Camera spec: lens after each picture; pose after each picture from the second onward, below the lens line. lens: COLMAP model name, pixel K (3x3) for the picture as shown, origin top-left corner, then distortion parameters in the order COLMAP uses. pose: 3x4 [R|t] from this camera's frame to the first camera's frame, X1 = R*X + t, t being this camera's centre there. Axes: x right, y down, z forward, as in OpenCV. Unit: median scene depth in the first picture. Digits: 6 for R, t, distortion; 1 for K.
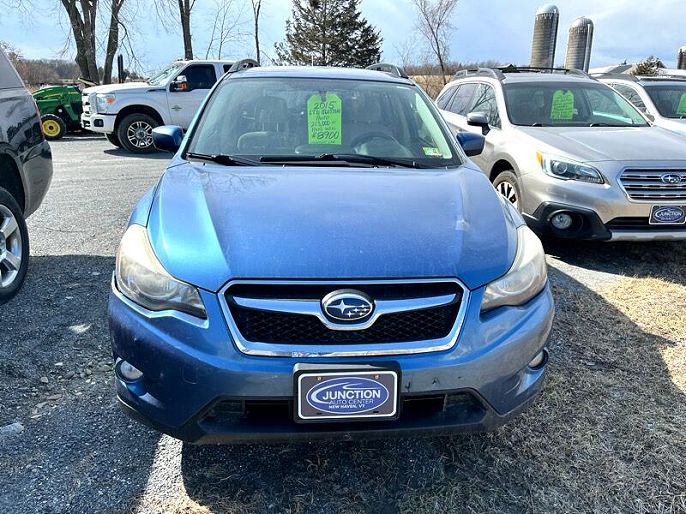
lens RADIAL K [[514.8, 0, 344.1], [0, 514.8, 246.7], [0, 0, 1]] dist [-0.001976, -0.007256]
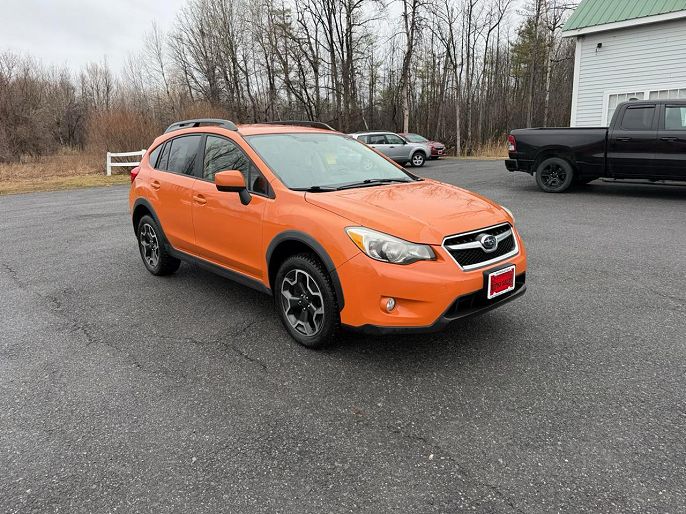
lens RADIAL K [[484.9, 0, 343.0], [0, 484.9, 257.0], [0, 0, 1]] dist [0.102424, -0.000823]
pose [[0.799496, -0.183326, 0.572013, -1.490000], [0.214382, 0.976658, 0.013372, 0.027620], [-0.561112, 0.111938, 0.820136, -0.249288]]
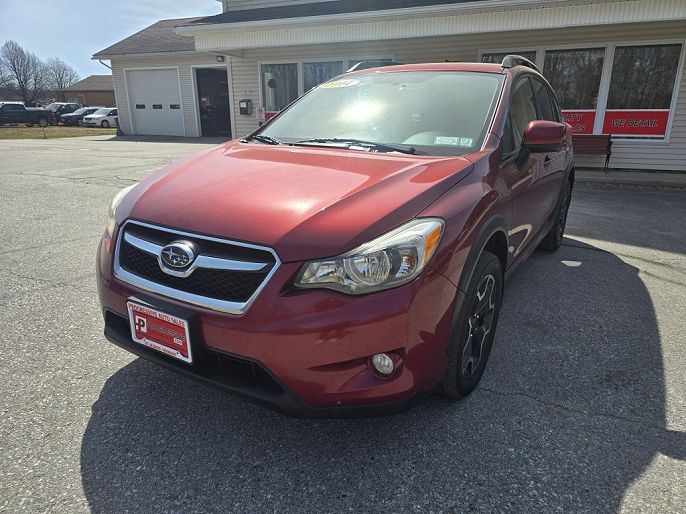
lens RADIAL K [[468.5, 0, 350.9], [0, 468.5, 258.7], [0, 0, 1]] dist [-0.006263, -0.000555]
pose [[0.813763, 0.163513, -0.557721, 0.820637], [-0.157669, 0.985731, 0.058944, 0.006071], [0.559401, 0.039969, 0.827933, 0.353526]]
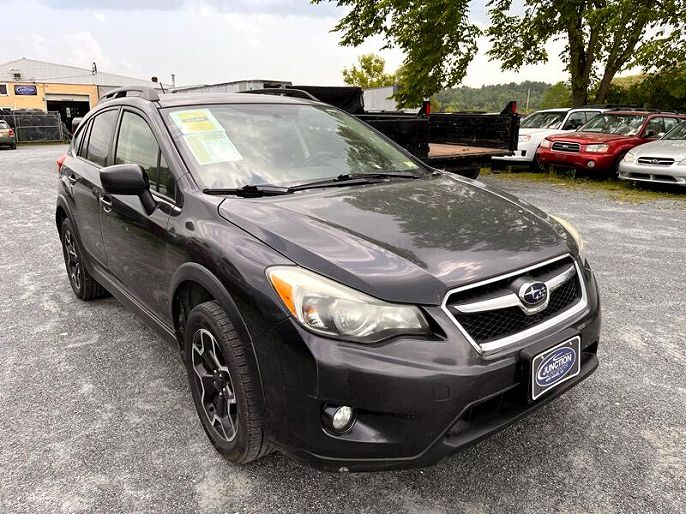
lens RADIAL K [[514.8, 0, 344.1], [0, 514.8, 246.7], [0, 0, 1]] dist [-0.001976, -0.007256]
pose [[0.844167, -0.169094, 0.508713, -0.855297], [0.196497, 0.980504, -0.000155, -0.058915], [-0.498770, 0.100091, 0.860936, 0.205603]]
